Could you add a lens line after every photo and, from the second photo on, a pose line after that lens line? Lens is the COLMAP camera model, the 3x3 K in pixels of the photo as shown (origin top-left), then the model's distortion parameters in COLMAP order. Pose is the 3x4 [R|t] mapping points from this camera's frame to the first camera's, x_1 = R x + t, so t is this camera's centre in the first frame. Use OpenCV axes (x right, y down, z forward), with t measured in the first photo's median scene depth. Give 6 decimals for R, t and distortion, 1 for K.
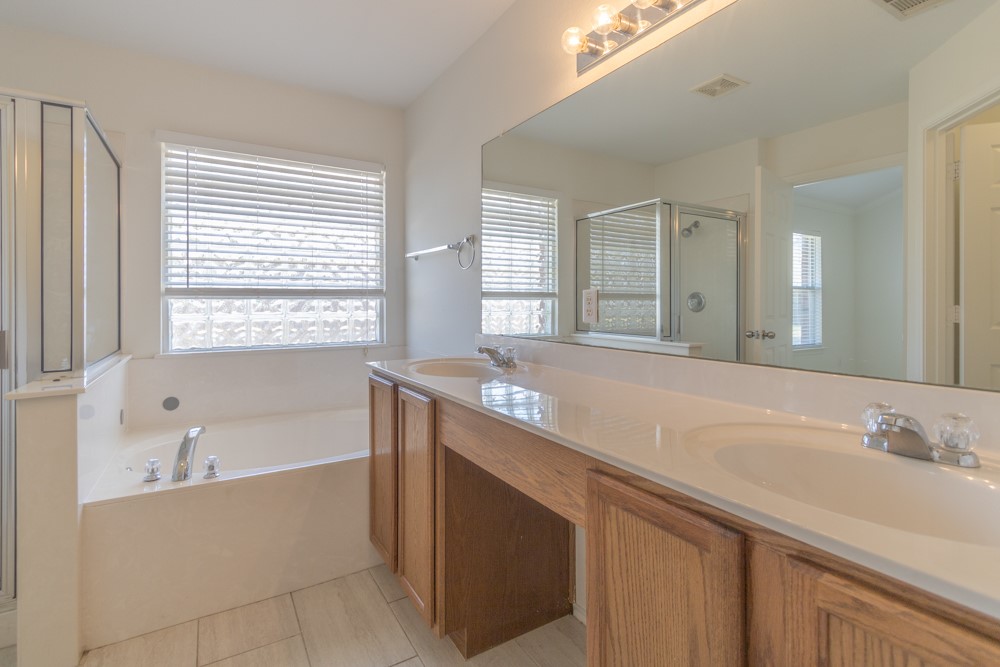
lens RADIAL K [[474.9, 0, 492.7], [0, 474.9, 302.2], [0, 0, 1]] dist [0.009752, -0.003486]
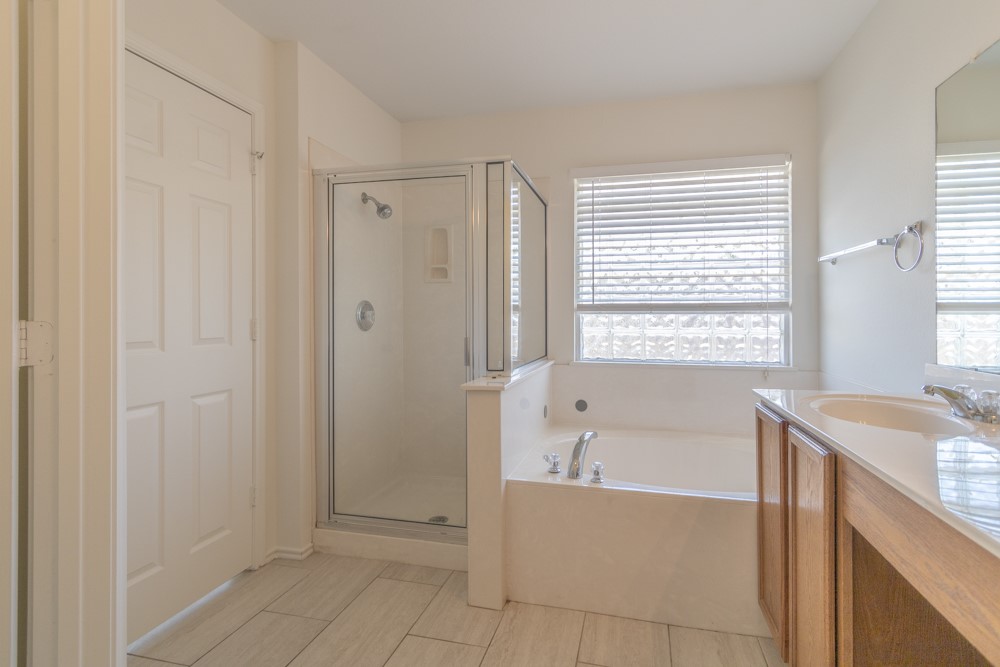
lens RADIAL K [[474.9, 0, 530.8], [0, 474.9, 313.1], [0, 0, 1]] dist [0.009752, -0.003486]
pose [[0.725321, -0.002538, -0.688406, 0.026465], [-0.003022, 0.999972, -0.006871, -0.000892], [0.688404, 0.007064, 0.725293, 0.106930]]
